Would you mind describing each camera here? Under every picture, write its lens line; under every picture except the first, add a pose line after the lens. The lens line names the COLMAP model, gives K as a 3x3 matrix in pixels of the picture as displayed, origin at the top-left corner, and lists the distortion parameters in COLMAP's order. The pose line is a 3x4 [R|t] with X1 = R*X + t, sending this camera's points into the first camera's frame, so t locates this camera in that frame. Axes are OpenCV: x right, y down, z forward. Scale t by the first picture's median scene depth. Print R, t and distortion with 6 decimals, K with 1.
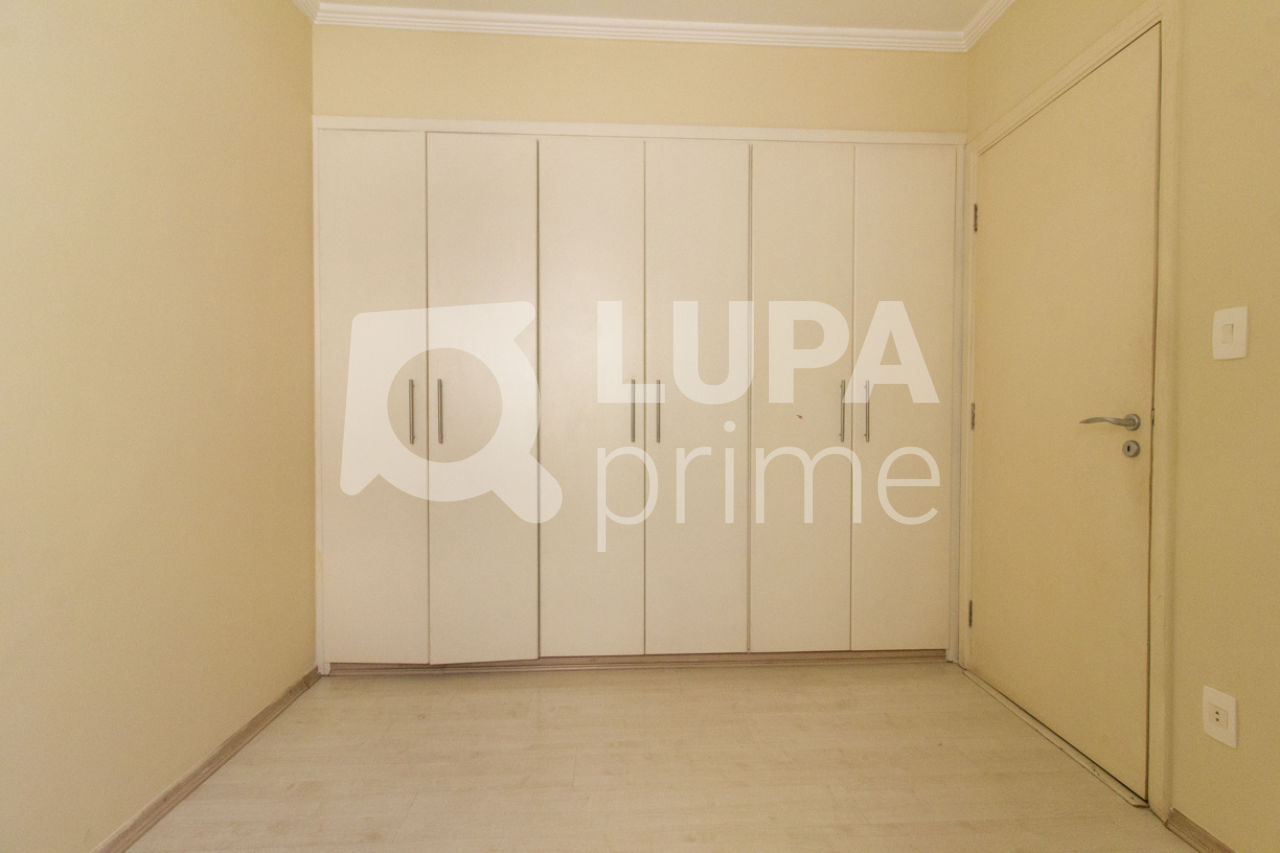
lens RADIAL K [[589.0, 0, 644.4], [0, 589.0, 424.2], [0, 0, 1]] dist [0.002418, 0.000257]
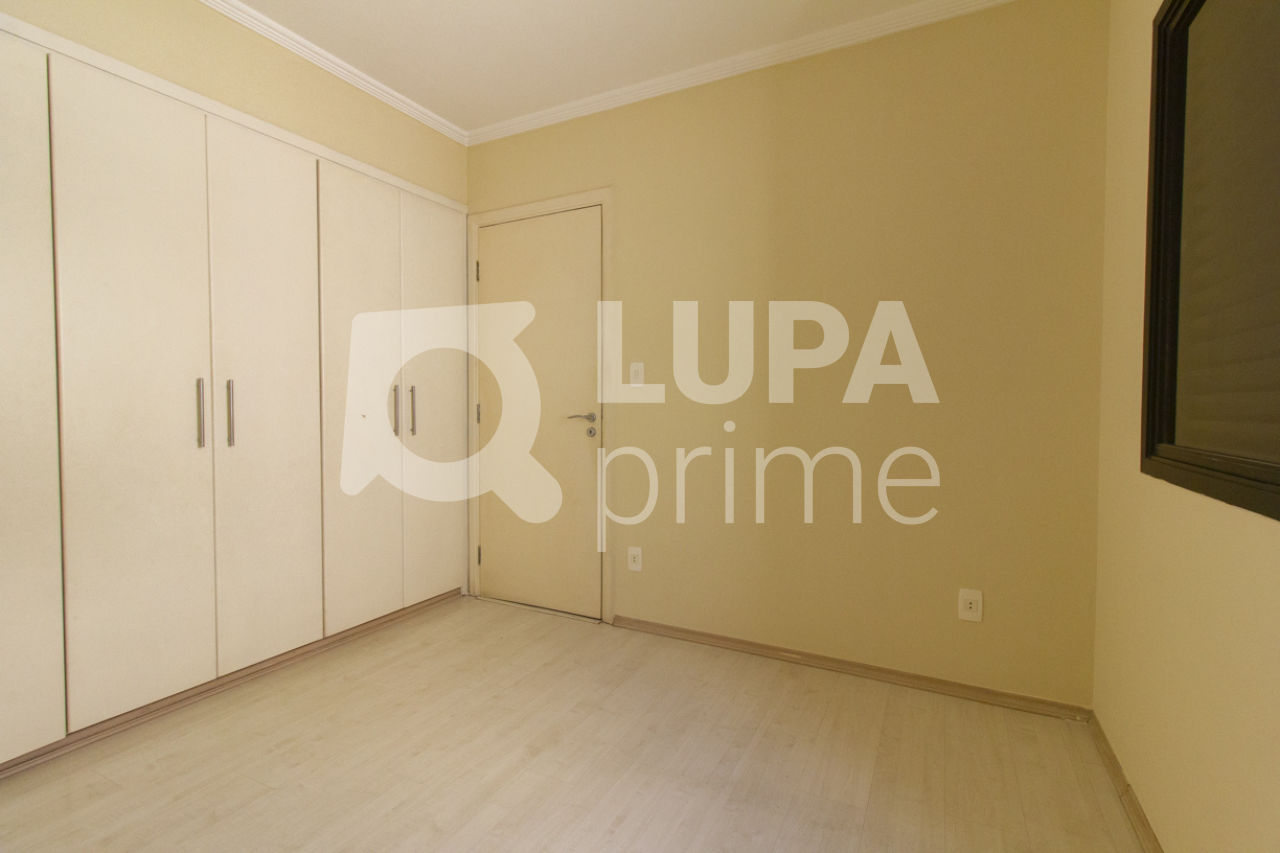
lens RADIAL K [[589.0, 0, 644.4], [0, 589.0, 424.2], [0, 0, 1]] dist [0.002418, 0.000257]
pose [[0.500345, -0.028107, 0.865370, -0.458411], [0.015543, 0.999603, 0.023480, -0.015523], [-0.865686, 0.001702, 0.500584, -0.037026]]
